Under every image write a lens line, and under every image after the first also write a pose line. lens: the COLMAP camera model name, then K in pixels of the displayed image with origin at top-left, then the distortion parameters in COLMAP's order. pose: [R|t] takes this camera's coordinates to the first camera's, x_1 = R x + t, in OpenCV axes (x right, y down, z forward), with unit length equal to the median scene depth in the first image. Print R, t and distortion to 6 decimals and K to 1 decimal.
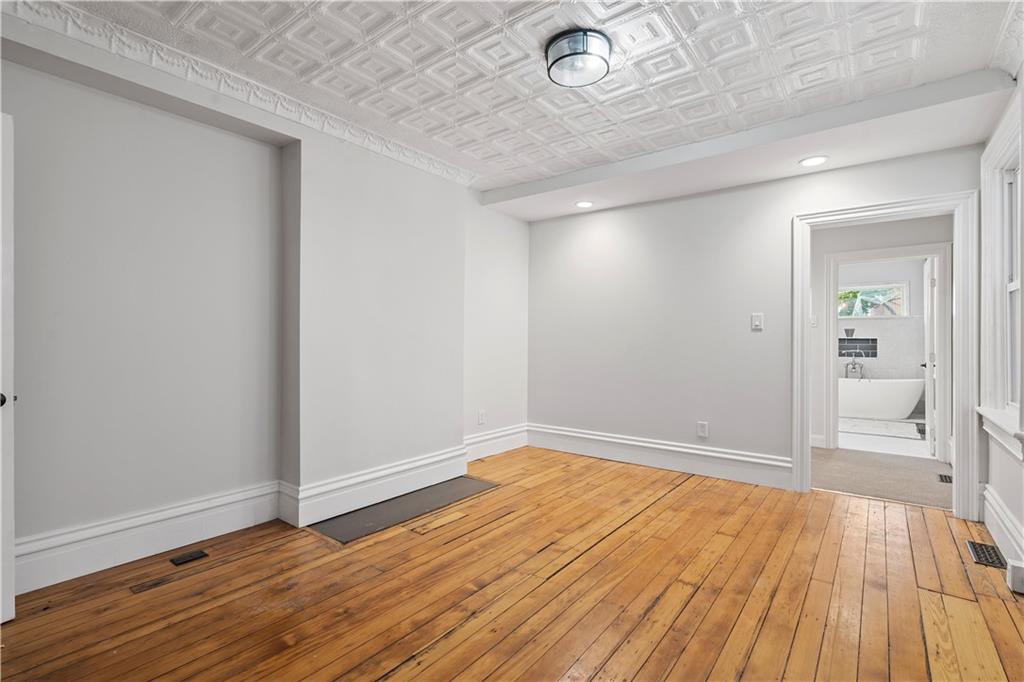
lens RADIAL K [[469.7, 0, 508.2], [0, 469.7, 337.9], [0, 0, 1]] dist [-0.002028, 0.003760]
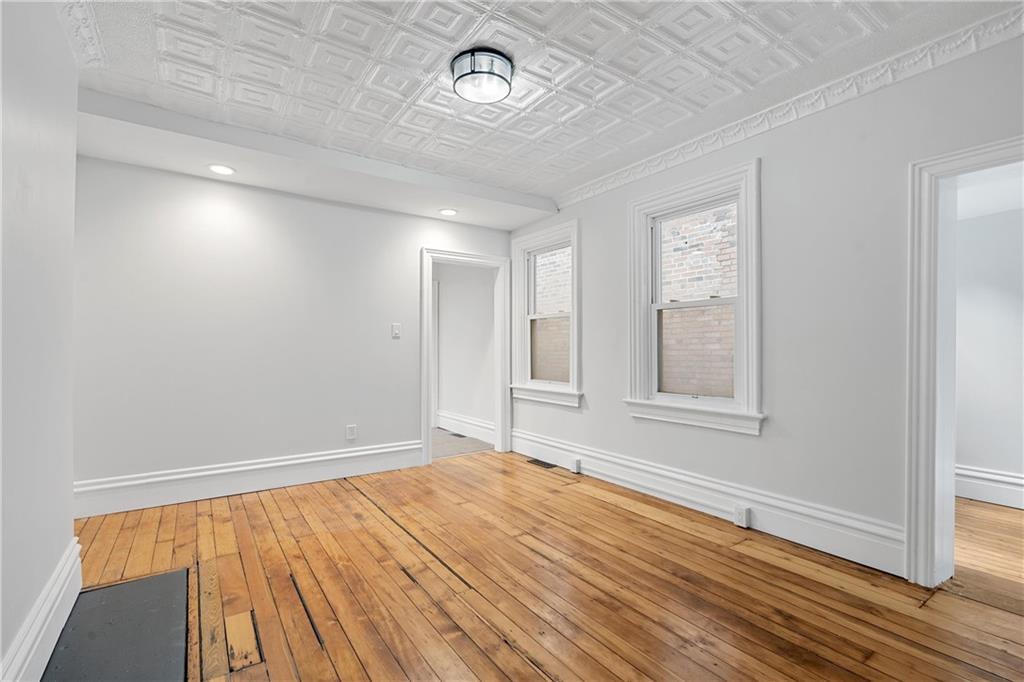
lens RADIAL K [[469.7, 0, 507.6], [0, 469.7, 346.9], [0, 0, 1]] dist [-0.002028, 0.003760]
pose [[0.306920, -0.003275, 0.951730, -0.592388], [-0.003381, 0.999984, 0.004531, 0.000309], [-0.951729, -0.004608, 0.306904, 0.444079]]
